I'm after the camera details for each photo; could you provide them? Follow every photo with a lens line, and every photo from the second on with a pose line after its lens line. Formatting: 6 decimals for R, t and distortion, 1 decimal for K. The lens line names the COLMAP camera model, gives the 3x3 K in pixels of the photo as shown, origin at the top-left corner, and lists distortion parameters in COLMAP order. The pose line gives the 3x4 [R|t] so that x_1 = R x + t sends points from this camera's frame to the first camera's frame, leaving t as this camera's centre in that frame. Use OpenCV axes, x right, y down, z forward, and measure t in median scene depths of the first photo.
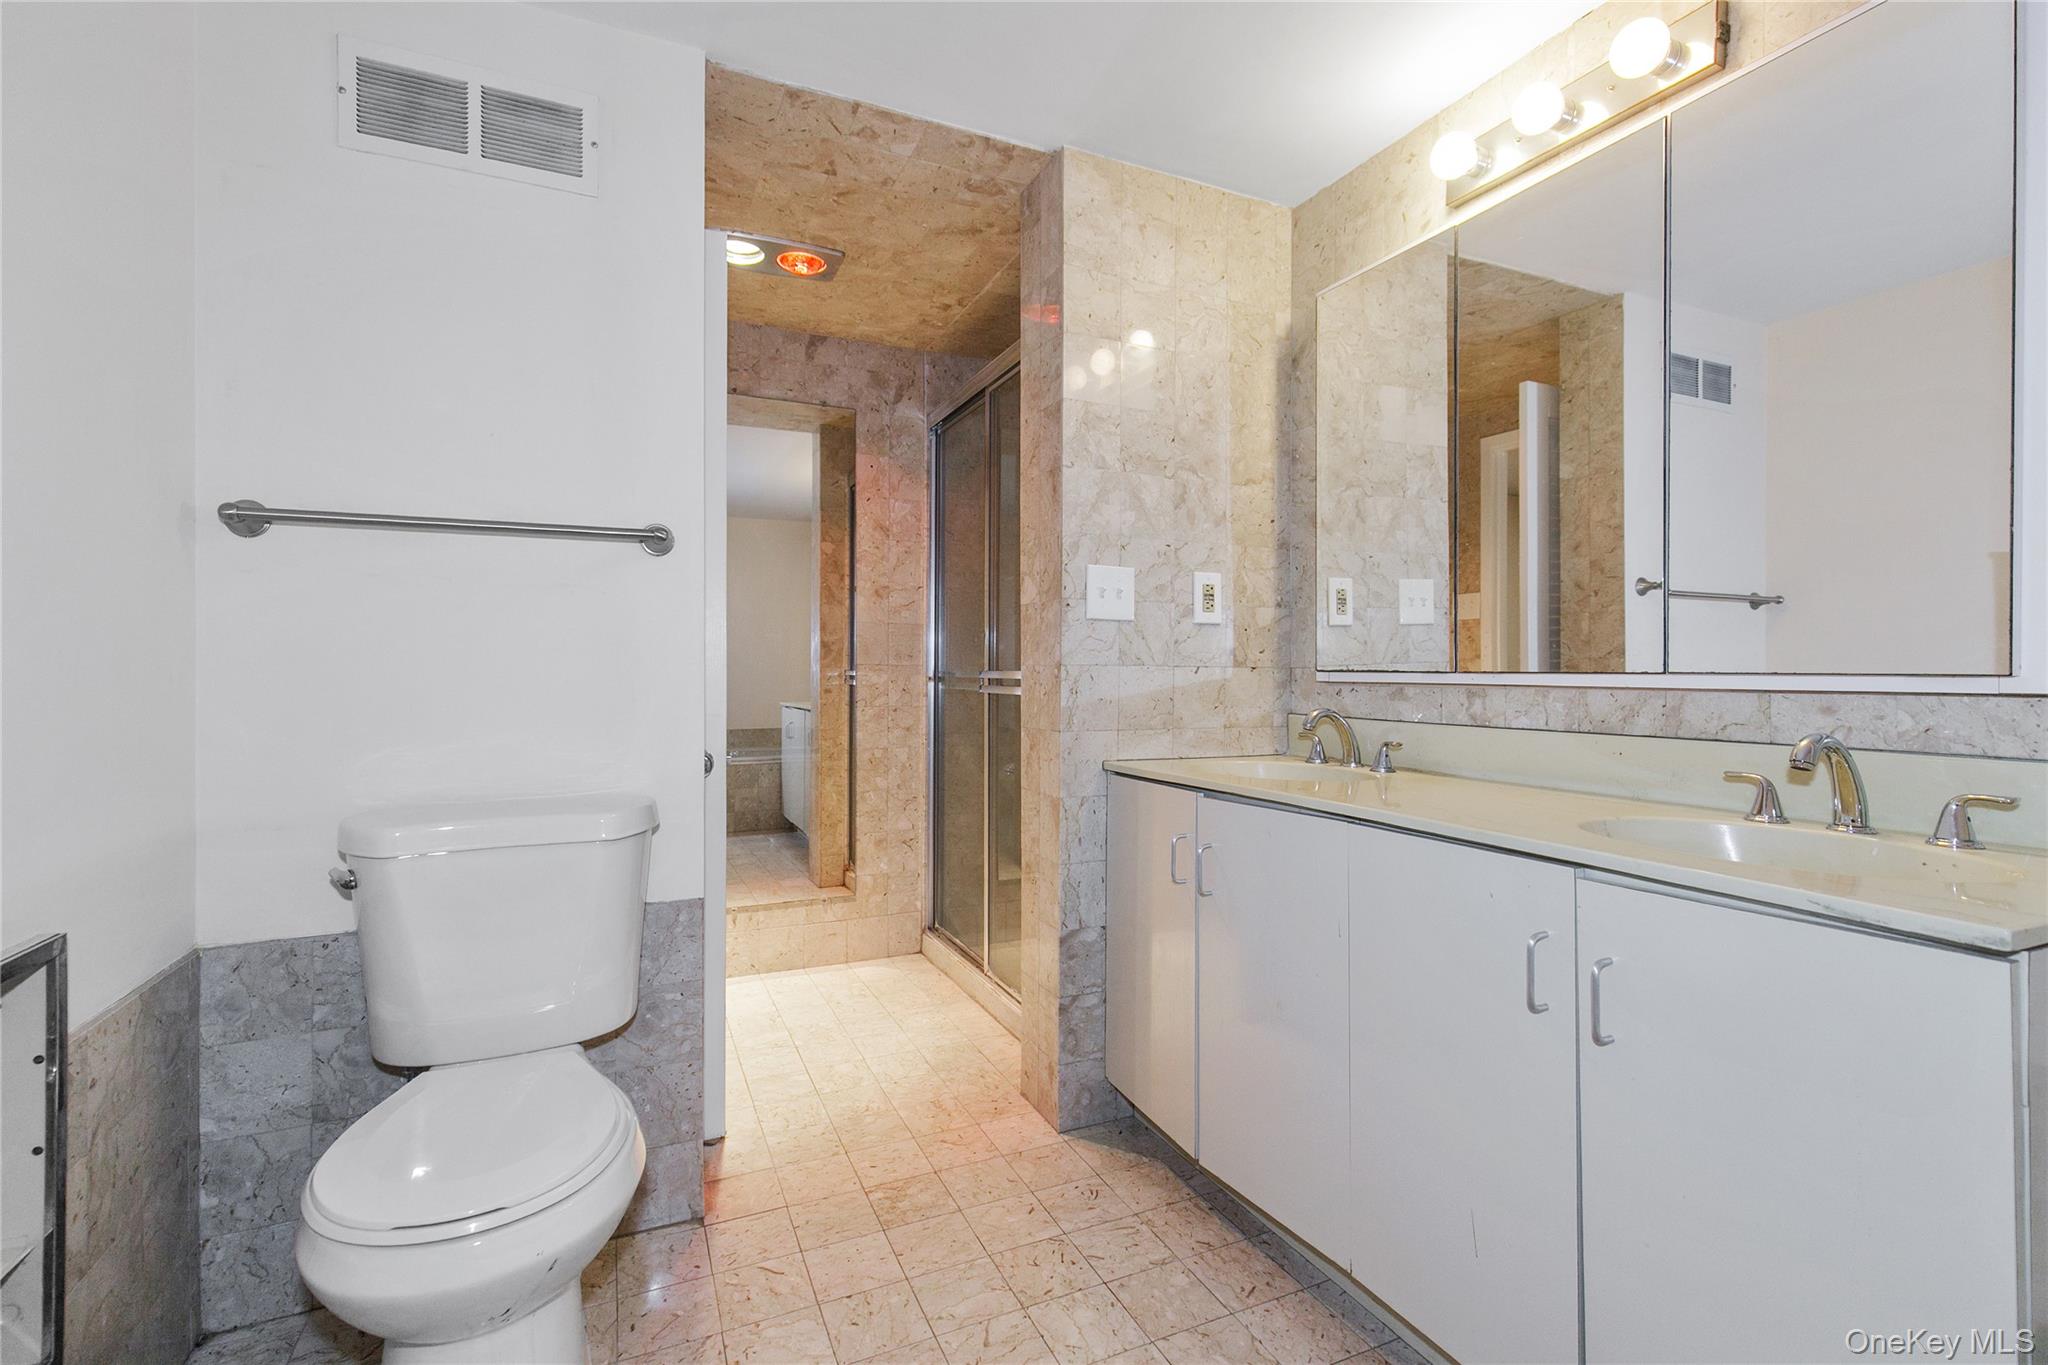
lens RADIAL K [[943.2, 0, 1028.7], [0, 943.2, 670.3], [0, 0, 1]] dist [0.008954, -0.000786]
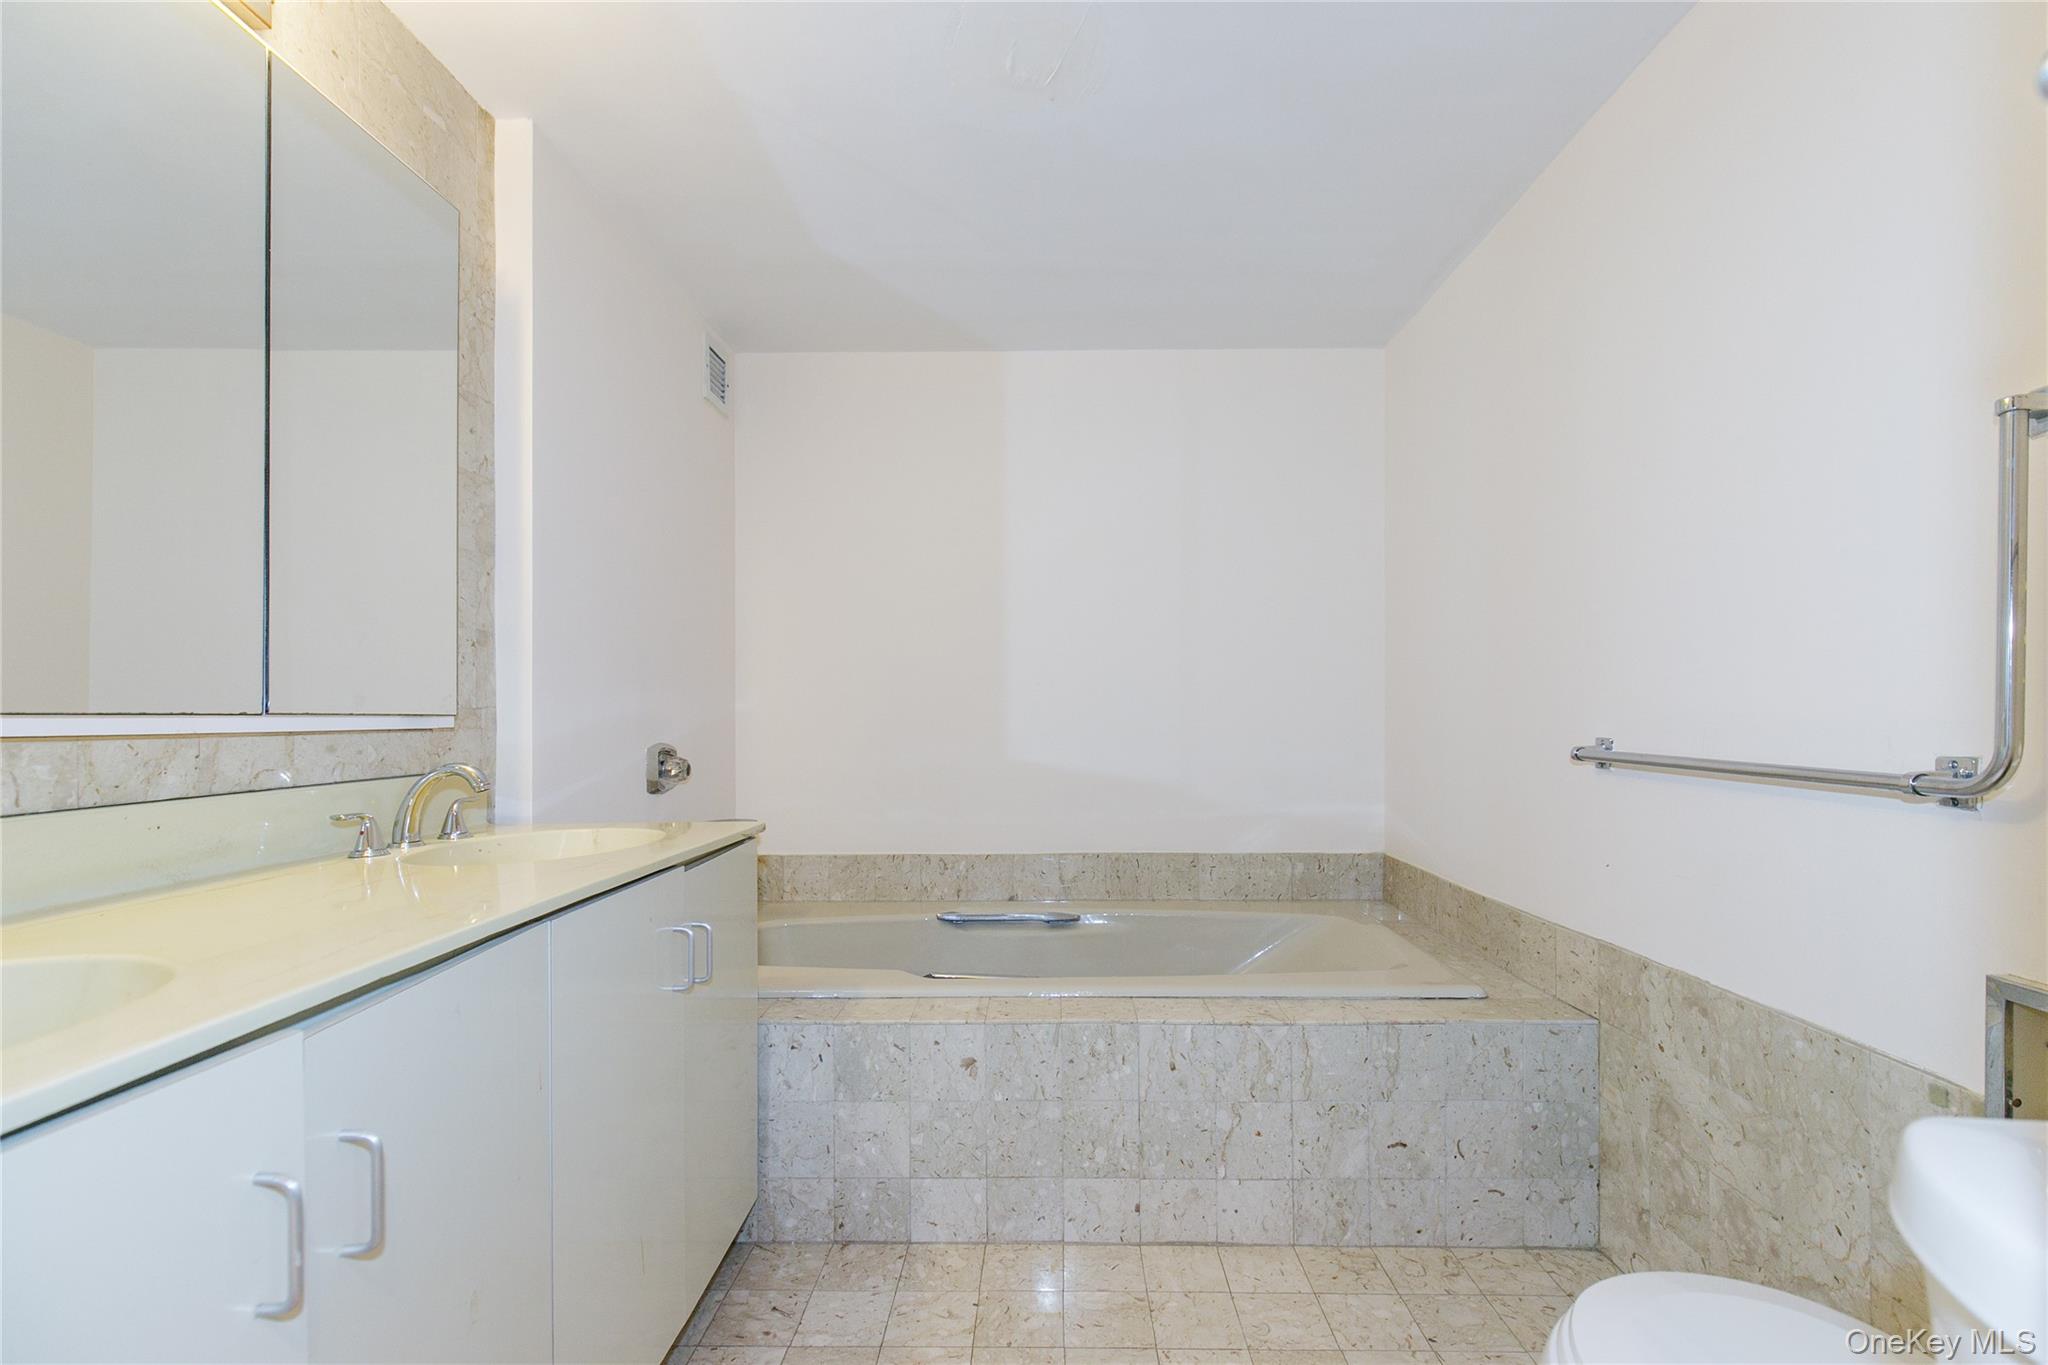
lens RADIAL K [[943.2, 0, 1028.7], [0, 943.2, 670.3], [0, 0, 1]] dist [0.008954, -0.000786]
pose [[-0.904229, 0.031967, 0.425850, -0.301591], [0.013231, 0.998813, -0.046885, 0.012428], [-0.426843, -0.036760, -0.903578, 1.470591]]
